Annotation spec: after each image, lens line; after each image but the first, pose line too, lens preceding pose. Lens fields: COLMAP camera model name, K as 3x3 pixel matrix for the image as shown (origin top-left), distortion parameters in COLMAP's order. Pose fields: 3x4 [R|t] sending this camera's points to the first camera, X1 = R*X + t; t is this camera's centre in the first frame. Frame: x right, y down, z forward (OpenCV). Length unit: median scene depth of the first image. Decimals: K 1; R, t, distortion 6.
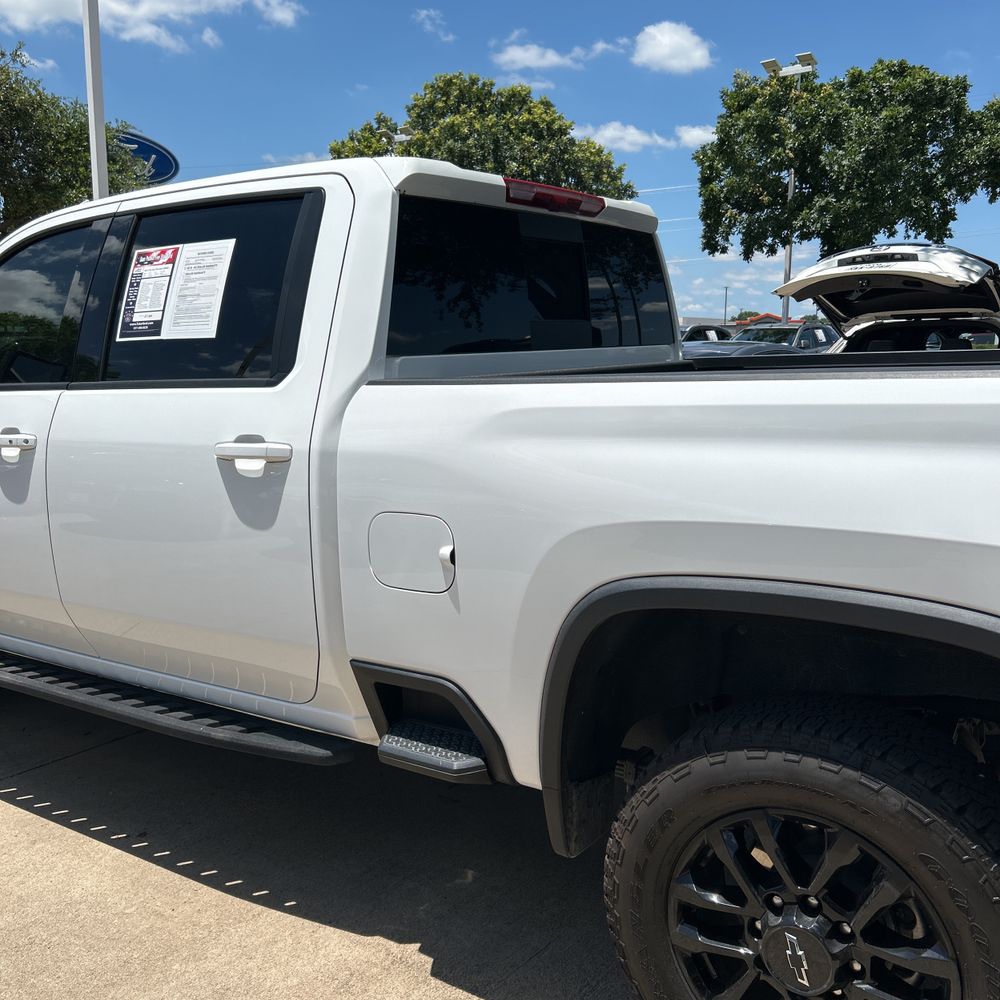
lens RADIAL K [[1008.1, 0, 498.0], [0, 1008.1, 498.4], [0, 0, 1]] dist [0.020684, 0.000000]
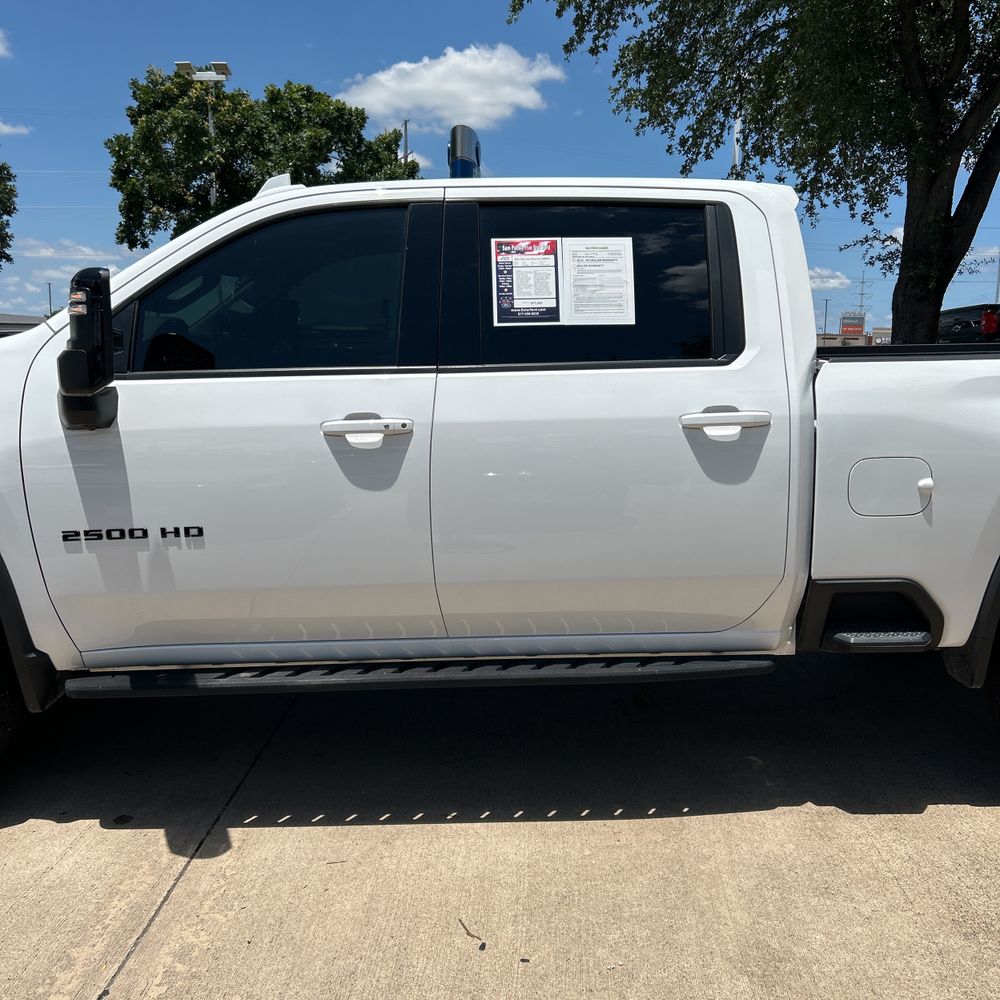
lens RADIAL K [[1008.1, 0, 487.7], [0, 1008.1, 494.2], [0, 0, 1]] dist [0.020684, 0.000000]
pose [[0.808264, -0.074341, 0.584108, -0.985386], [0.077645, 0.996792, 0.019421, -0.003172], [-0.583678, 0.029656, 0.811443, 0.164456]]
